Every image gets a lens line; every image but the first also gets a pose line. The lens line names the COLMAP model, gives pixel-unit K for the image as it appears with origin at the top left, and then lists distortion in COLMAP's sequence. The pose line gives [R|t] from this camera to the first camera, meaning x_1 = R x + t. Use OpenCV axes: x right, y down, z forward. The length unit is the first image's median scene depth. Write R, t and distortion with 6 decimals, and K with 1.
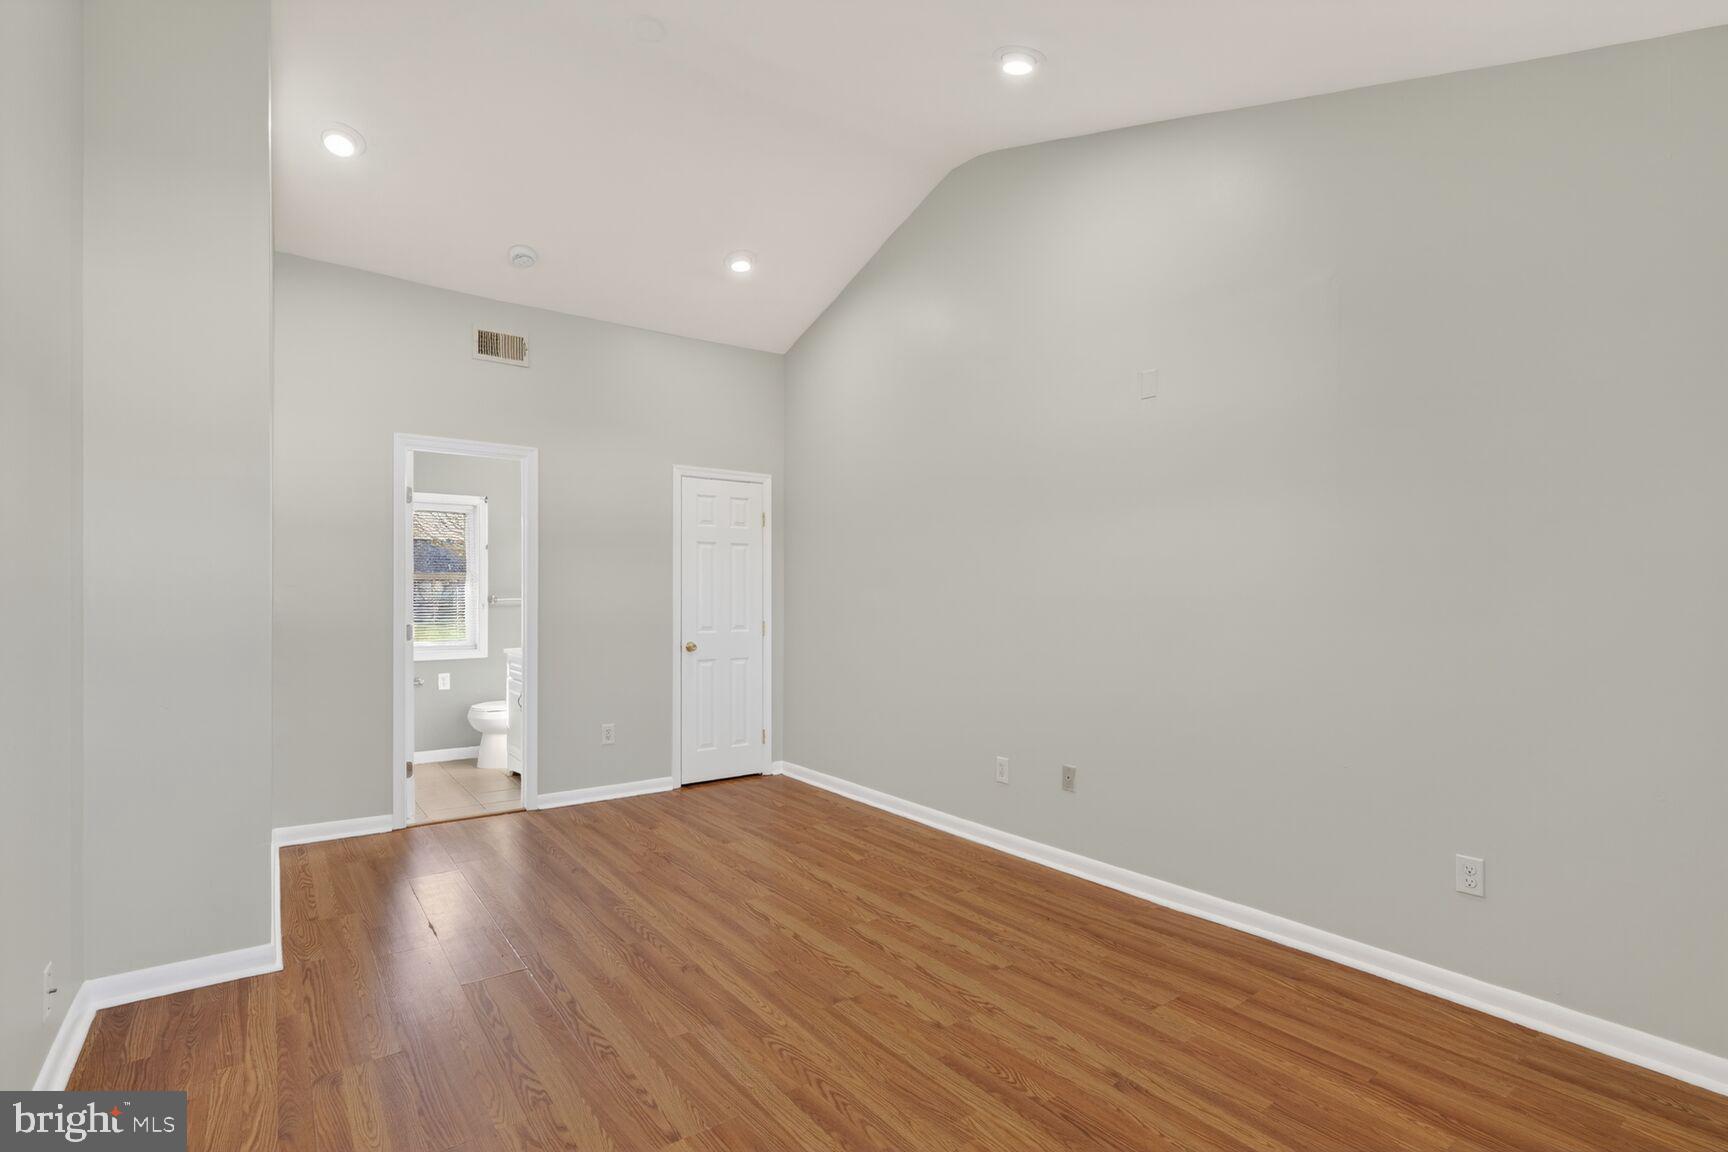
lens RADIAL K [[797.5, 0, 862.1], [0, 797.5, 586.2], [0, 0, 1]] dist [0.001184, 0.000061]
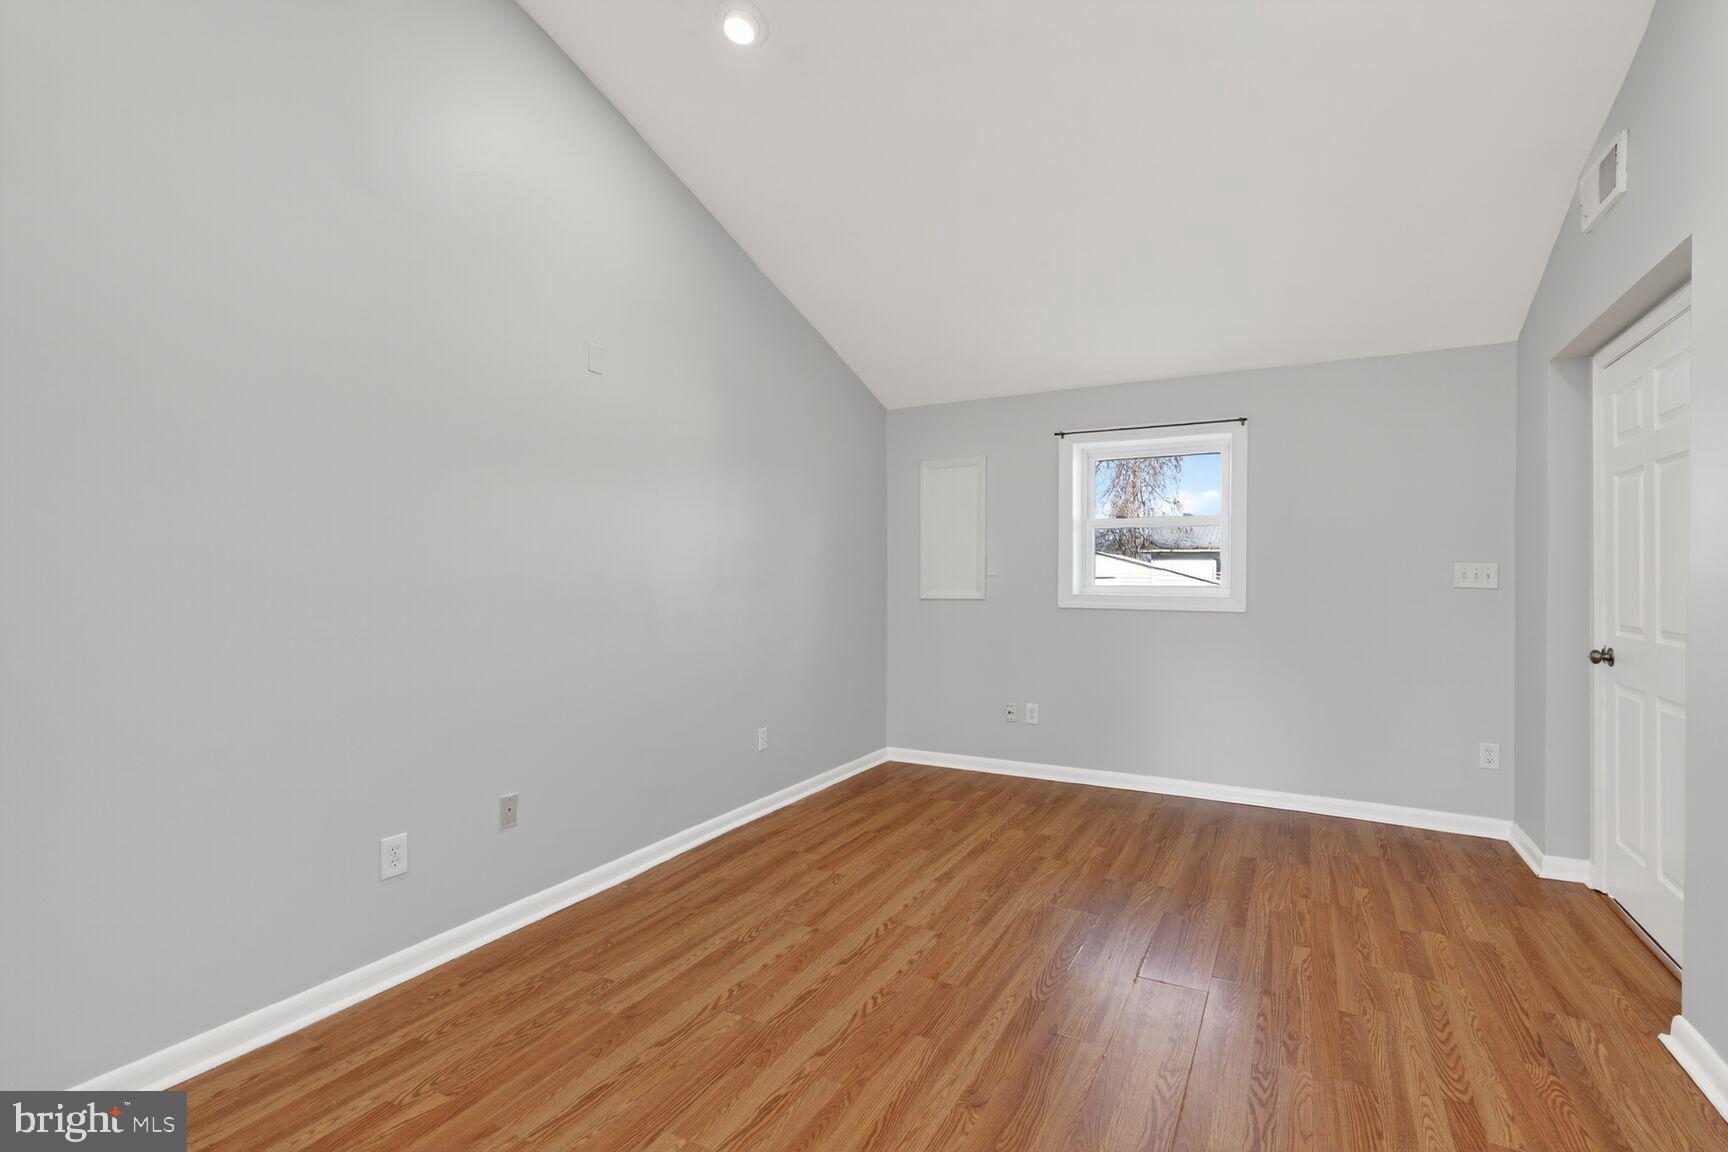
lens RADIAL K [[797.5, 0, 867.8], [0, 797.5, 574.5], [0, 0, 1]] dist [0.001184, 0.000061]
pose [[-0.411553, 0.000963, 0.911385, -0.858560], [-0.009011, 0.999946, -0.005125, 0.013456], [-0.911341, -0.010322, -0.411522, 1.435867]]
